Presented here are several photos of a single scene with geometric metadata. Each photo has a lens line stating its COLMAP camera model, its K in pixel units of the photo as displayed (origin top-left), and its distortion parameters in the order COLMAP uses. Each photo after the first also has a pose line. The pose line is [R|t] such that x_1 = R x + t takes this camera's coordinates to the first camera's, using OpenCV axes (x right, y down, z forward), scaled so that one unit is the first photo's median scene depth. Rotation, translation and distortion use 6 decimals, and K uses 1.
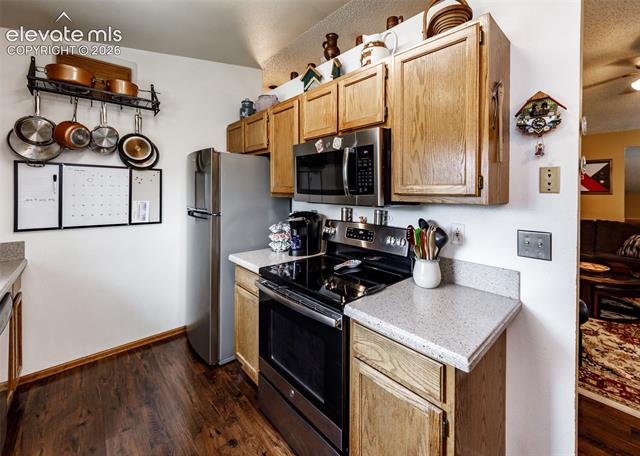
lens RADIAL K [[271.1, 0, 332.7], [0, 271.1, 199.4], [0, 0, 1]] dist [0.003696, 0.000047]
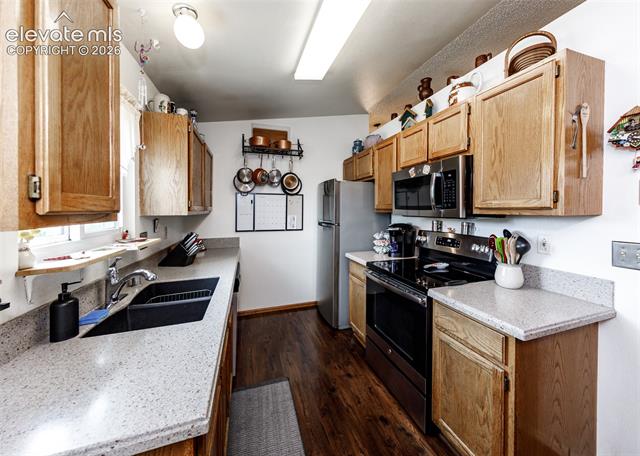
lens RADIAL K [[236.2, 0, 323.8], [0, 236.2, 218.8], [0, 0, 1]] dist [0.001276, -0.000068]
pose [[0.905979, 0.007342, -0.423259, 0.041450], [-0.003269, 0.999941, 0.010346, 0.014280], [0.423310, -0.007990, 0.905950, -0.187791]]
